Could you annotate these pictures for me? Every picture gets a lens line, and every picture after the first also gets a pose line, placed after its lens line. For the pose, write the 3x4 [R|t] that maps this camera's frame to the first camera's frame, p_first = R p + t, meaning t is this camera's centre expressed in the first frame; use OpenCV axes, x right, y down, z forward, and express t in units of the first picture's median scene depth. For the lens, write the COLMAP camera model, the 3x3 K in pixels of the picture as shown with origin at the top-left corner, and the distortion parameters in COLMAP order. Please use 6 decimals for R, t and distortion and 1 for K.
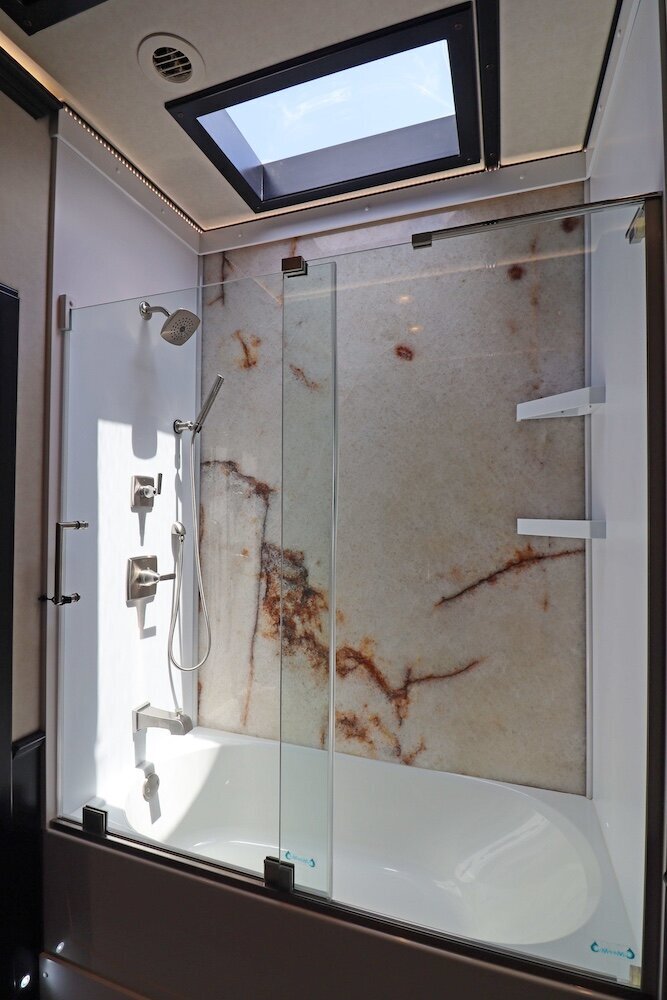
lens RADIAL K [[485.5, 0, 333.5], [0, 485.5, 500.0], [0, 0, 1]] dist [-0.003418, -0.001337]
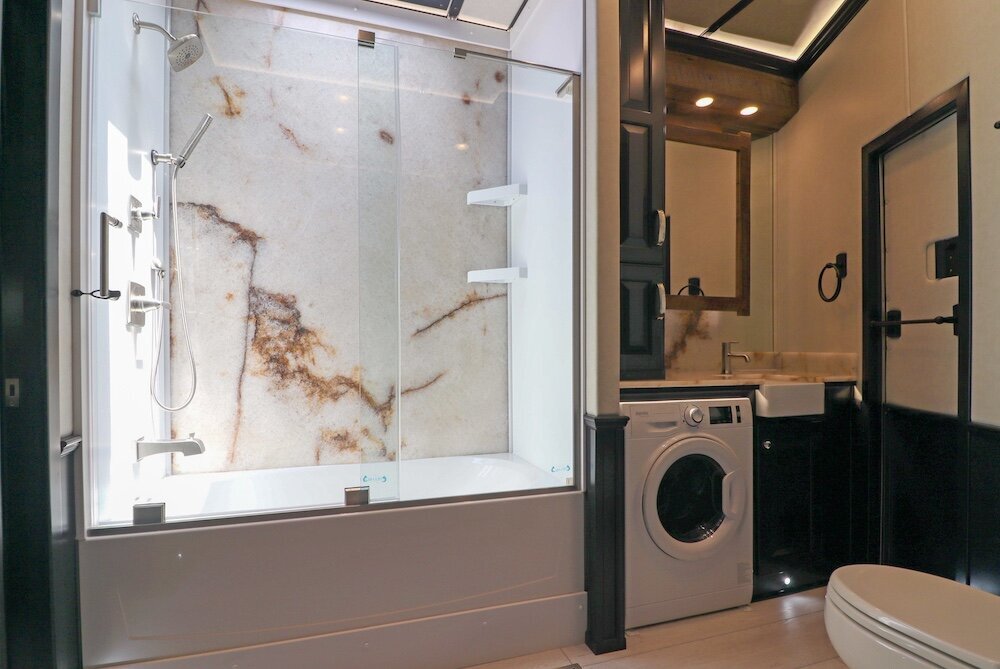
lens RADIAL K [[485.5, 0, 499.6], [0, 485.5, 353.1], [0, 0, 1]] dist [-0.003418, -0.001337]
pose [[0.788965, -0.014321, 0.614271, -0.393974], [-0.000510, 0.999713, 0.023963, 0.220791], [-0.614438, -0.019219, 0.788731, -0.180937]]
